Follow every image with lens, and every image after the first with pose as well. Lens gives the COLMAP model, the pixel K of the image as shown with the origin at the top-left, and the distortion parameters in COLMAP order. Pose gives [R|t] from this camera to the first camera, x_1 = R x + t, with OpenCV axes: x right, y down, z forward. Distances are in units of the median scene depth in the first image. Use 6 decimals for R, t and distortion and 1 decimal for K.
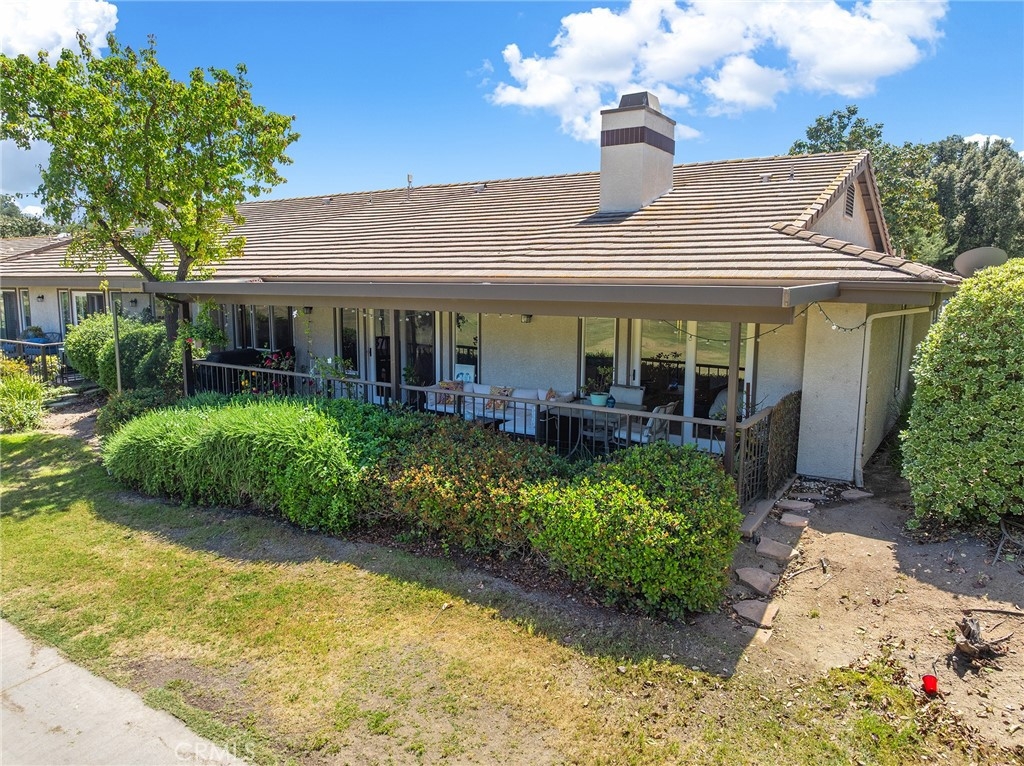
lens RADIAL K [[714.0, 0, 515.4], [0, 714.0, 387.4], [0, 0, 1]] dist [-0.036713, 0.013550]
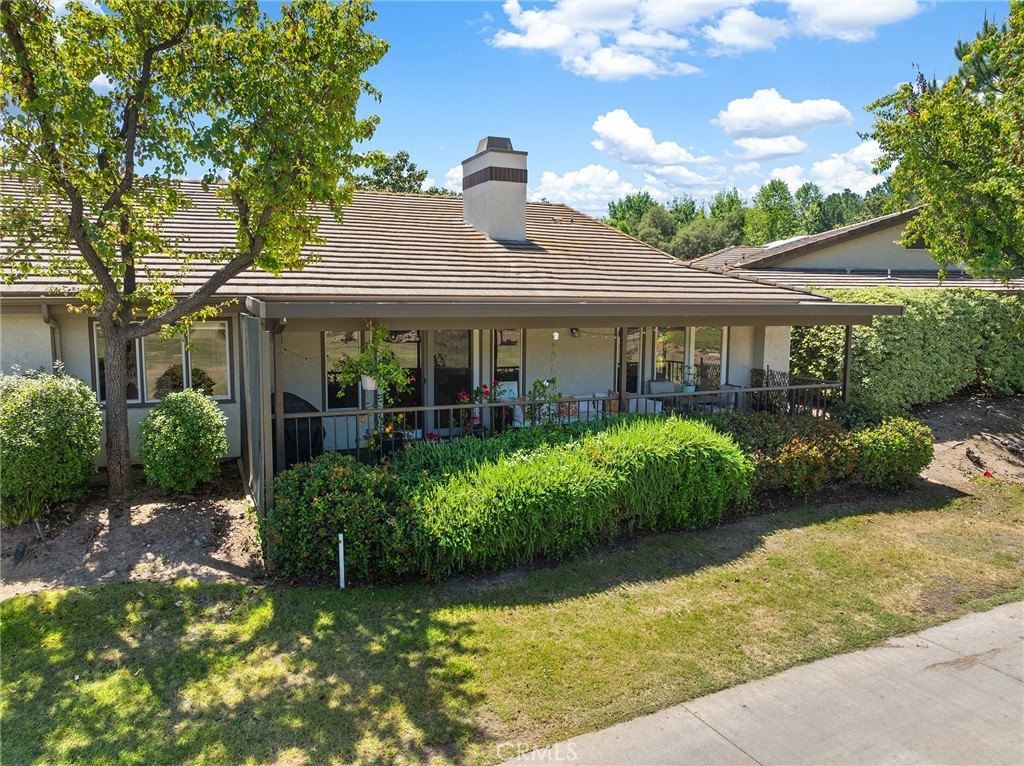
lens RADIAL K [[714.0, 0, 516.1], [0, 714.0, 378.5], [0, 0, 1]] dist [-0.036713, 0.013550]
pose [[0.533196, -0.094523, 0.840695, -1.264743], [0.121539, 0.991989, 0.034450, -0.093470], [-0.837216, 0.083808, 0.540412, 0.589837]]
